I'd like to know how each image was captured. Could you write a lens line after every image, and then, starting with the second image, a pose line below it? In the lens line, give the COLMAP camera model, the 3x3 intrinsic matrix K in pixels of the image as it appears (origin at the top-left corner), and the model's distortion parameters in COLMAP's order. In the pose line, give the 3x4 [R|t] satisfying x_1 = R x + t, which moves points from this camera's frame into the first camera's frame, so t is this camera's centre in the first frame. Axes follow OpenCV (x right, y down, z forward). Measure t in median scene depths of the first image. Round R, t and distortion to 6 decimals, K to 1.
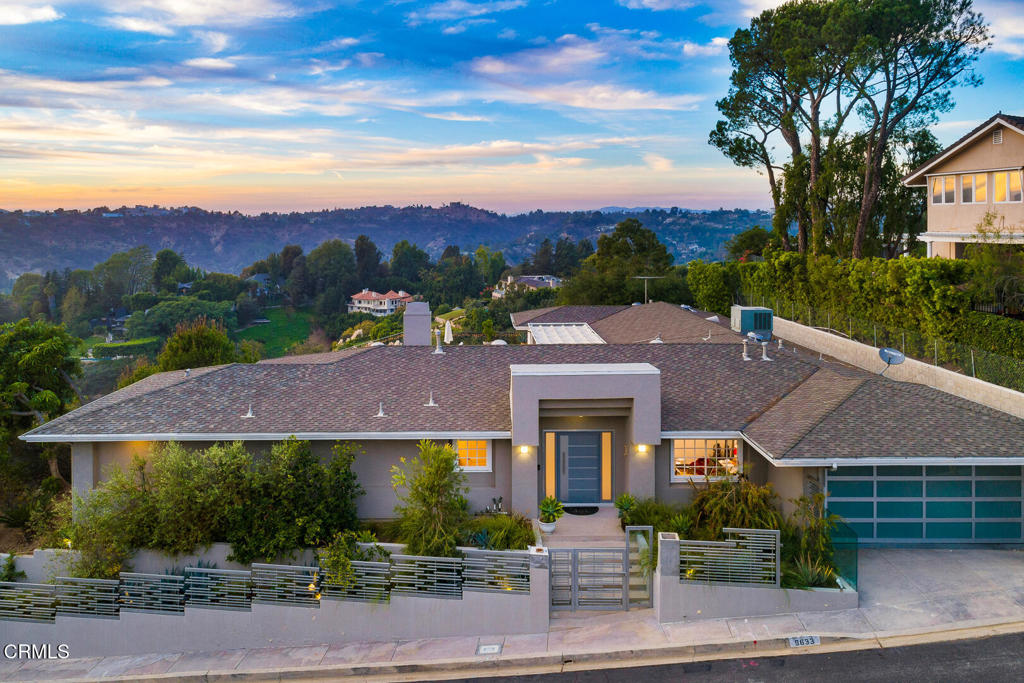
lens RADIAL K [[766.9, 0, 493.3], [0, 766.9, 247.9], [0, 0, 1]] dist [-0.000764, 0.004602]
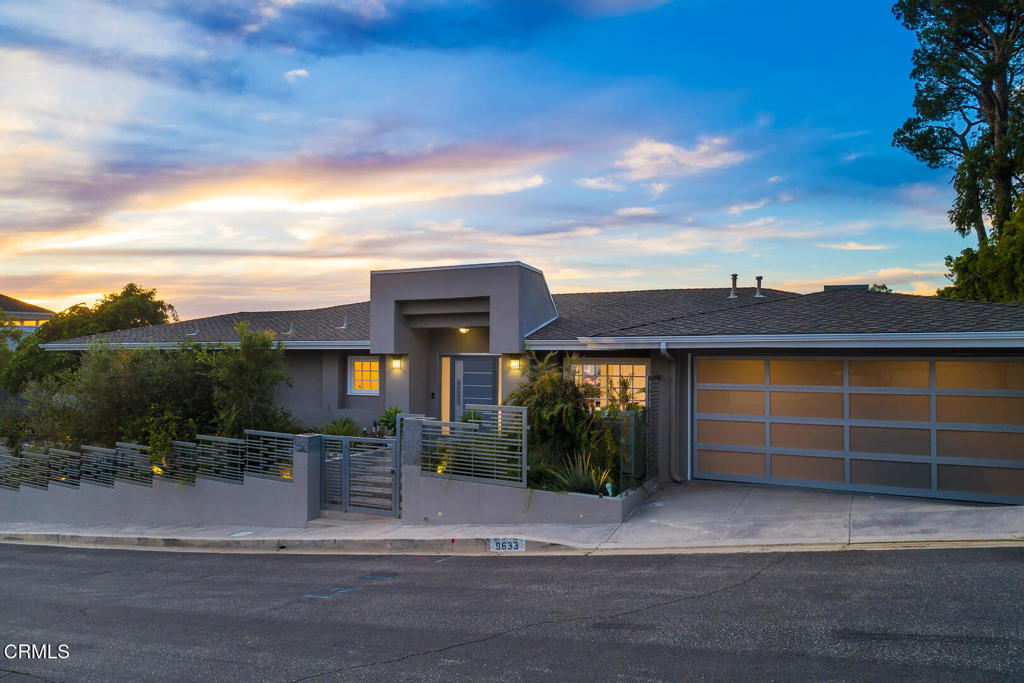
lens RADIAL K [[695.9, 0, 525.7], [0, 695.9, 355.1], [0, 0, 1]] dist [0.002257, 0.005281]
pose [[0.909513, 0.009474, -0.415568, 0.492214], [-0.022649, 0.999385, -0.026787, 0.257539], [0.415059, 0.033775, 0.909167, 0.307304]]
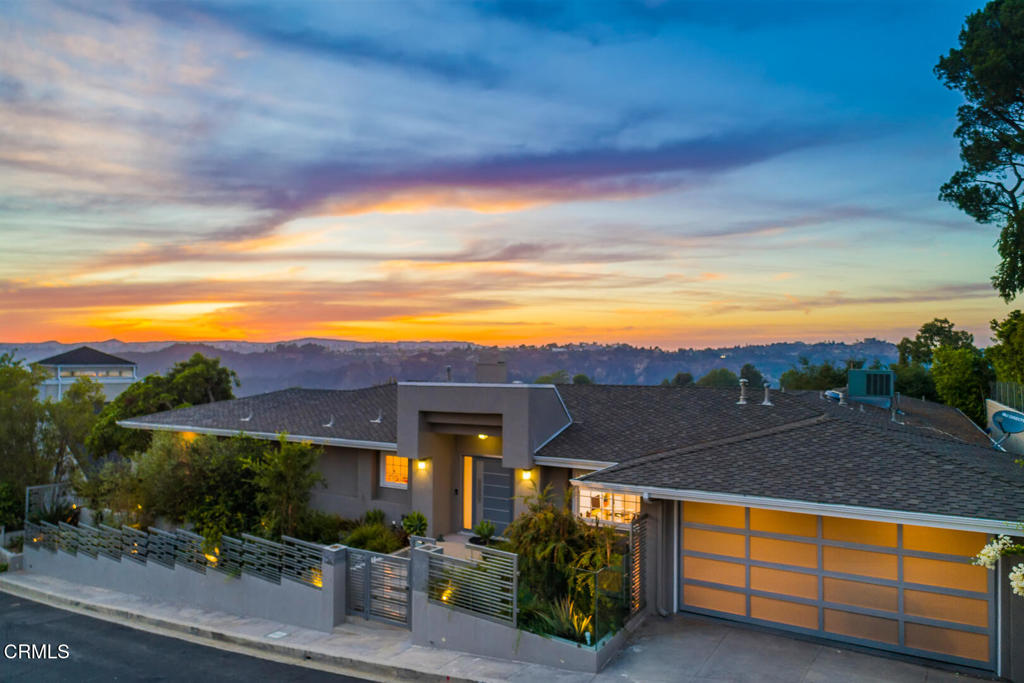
lens RADIAL K [[695.9, 0, 525.7], [0, 695.9, 355.1], [0, 0, 1]] dist [0.002257, 0.005281]
pose [[0.867049, 0.007257, -0.498170, 0.565887], [-0.026849, 0.999122, -0.032175, 0.140714], [0.497498, 0.041273, 0.866482, 0.281428]]
